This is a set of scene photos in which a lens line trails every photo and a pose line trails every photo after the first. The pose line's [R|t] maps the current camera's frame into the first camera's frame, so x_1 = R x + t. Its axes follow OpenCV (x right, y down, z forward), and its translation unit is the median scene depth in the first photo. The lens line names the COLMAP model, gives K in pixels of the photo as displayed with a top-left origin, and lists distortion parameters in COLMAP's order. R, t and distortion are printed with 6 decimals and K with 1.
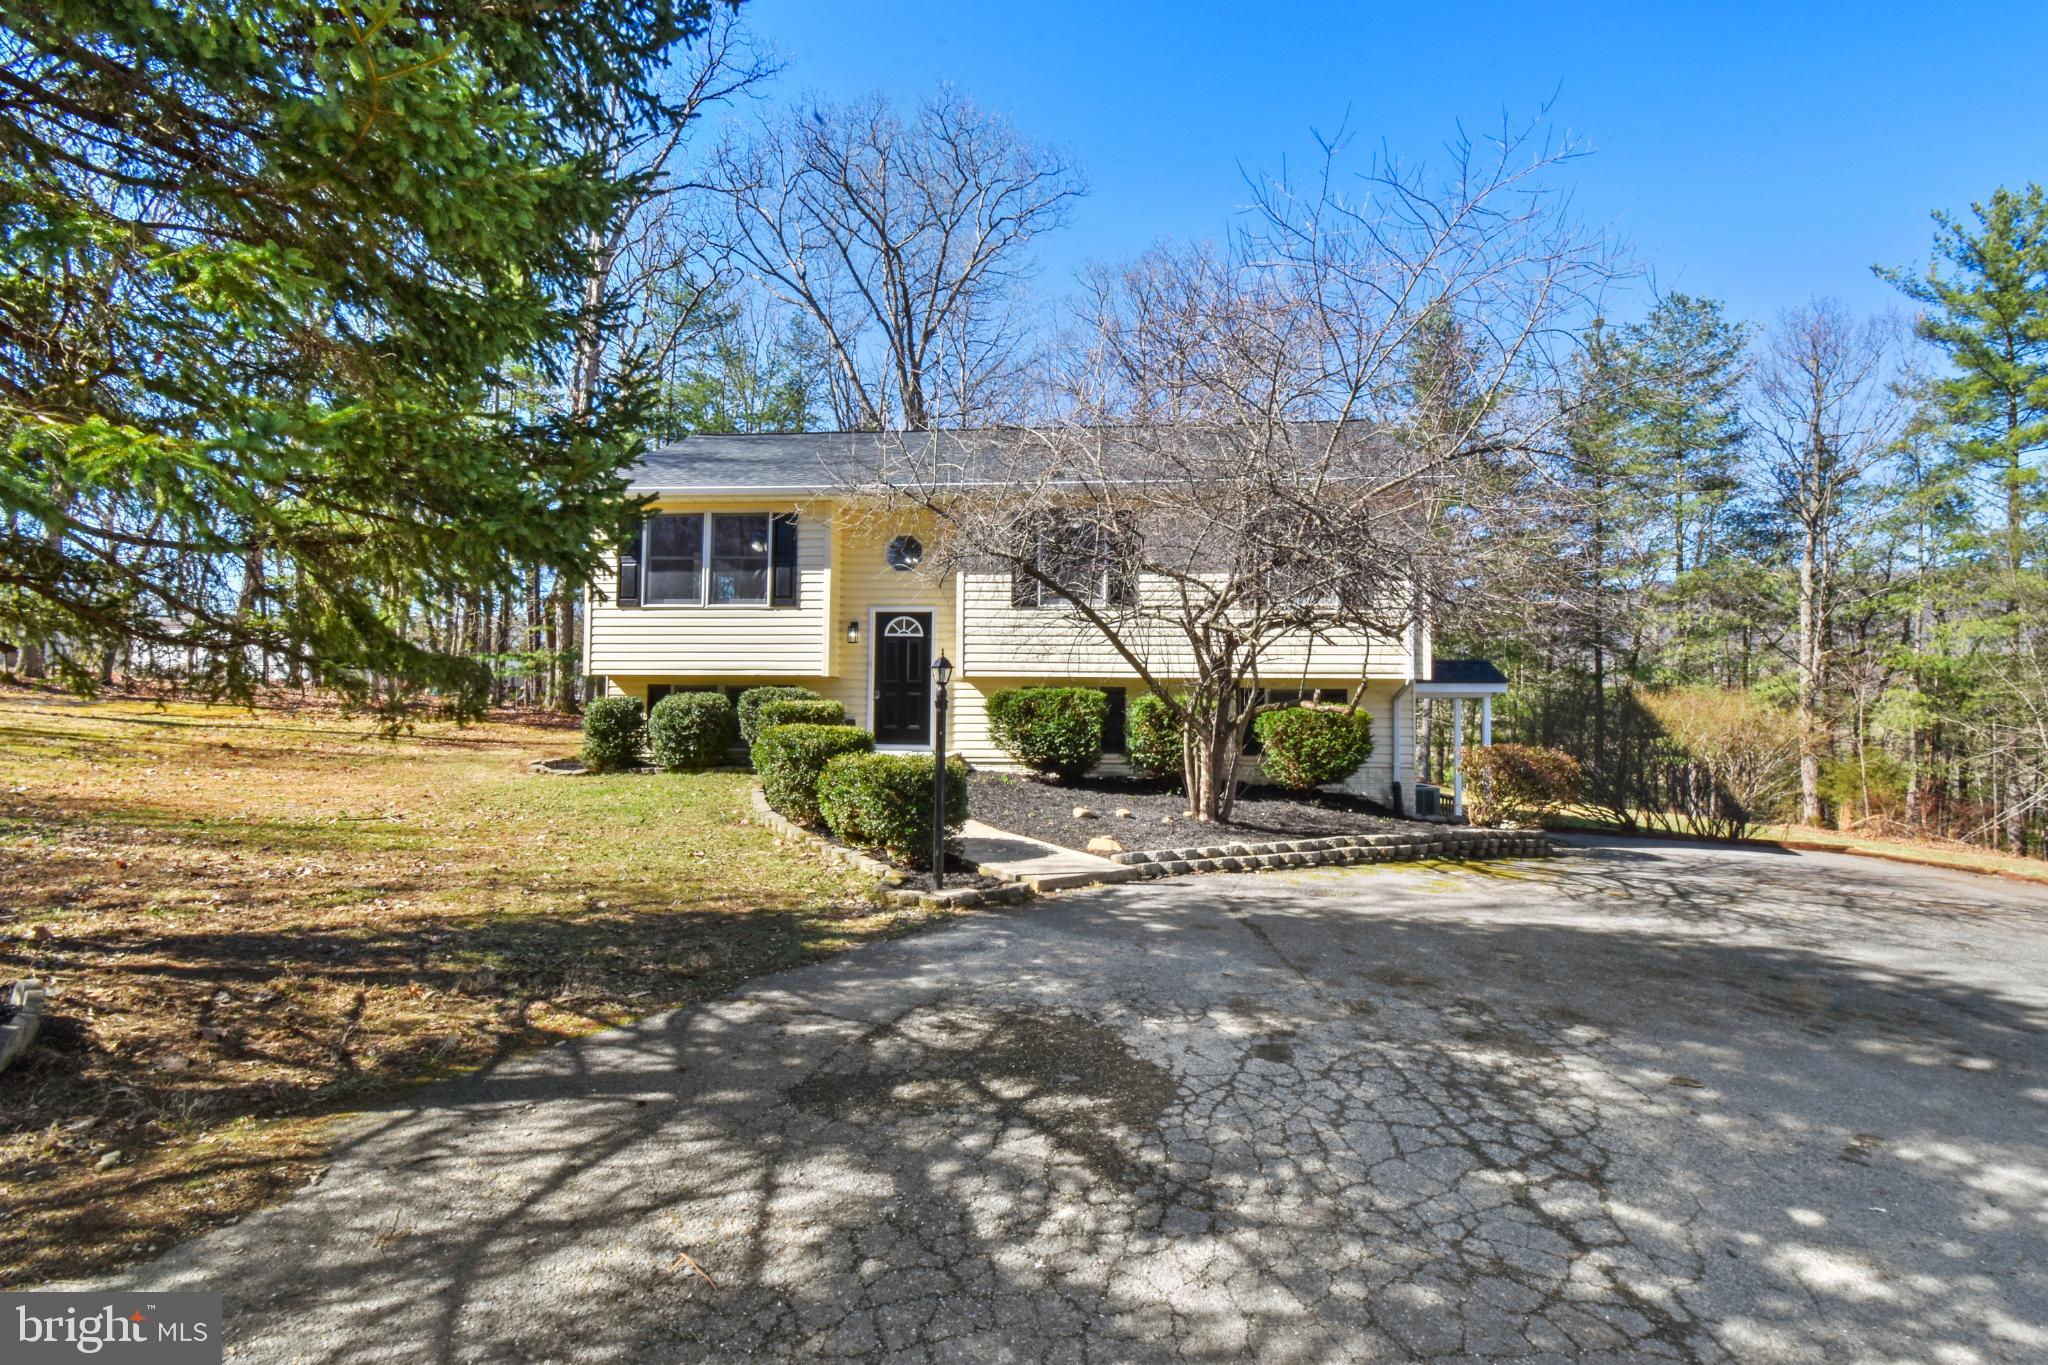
lens RADIAL K [[894.2, 0, 1026.6], [0, 894.2, 690.8], [0, 0, 1]] dist [0.037112, -0.026935]
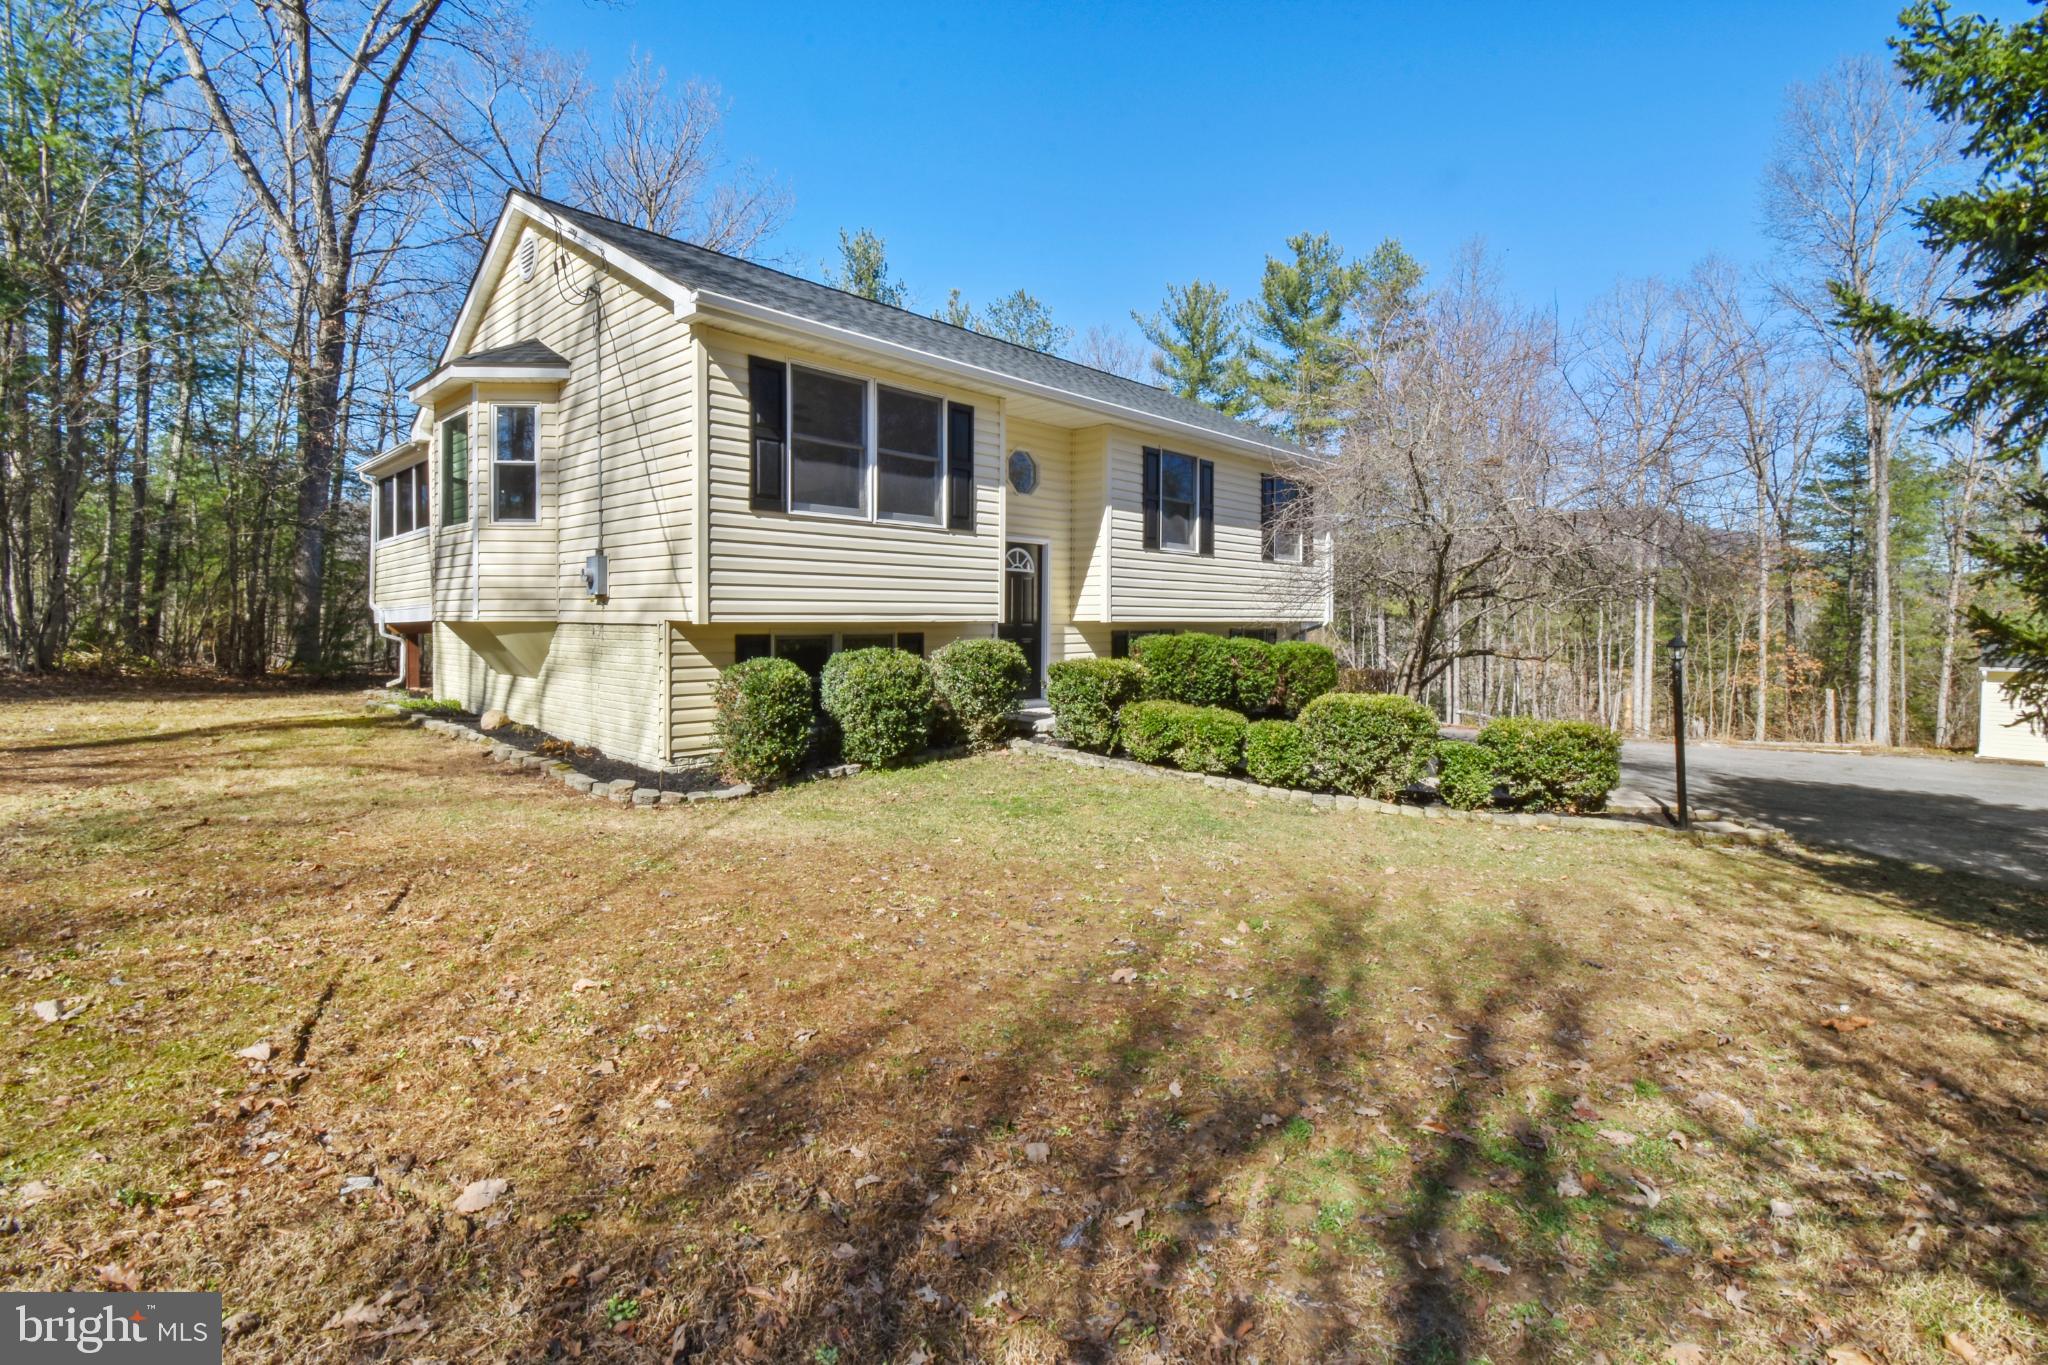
lens RADIAL K [[894.2, 0, 1026.6], [0, 894.2, 690.8], [0, 0, 1]] dist [0.037112, -0.026935]
pose [[0.647703, -0.067031, 0.758938, -0.815898], [-0.014580, 0.994849, 0.100309, -0.035257], [-0.761753, -0.076036, 0.643390, 0.457153]]
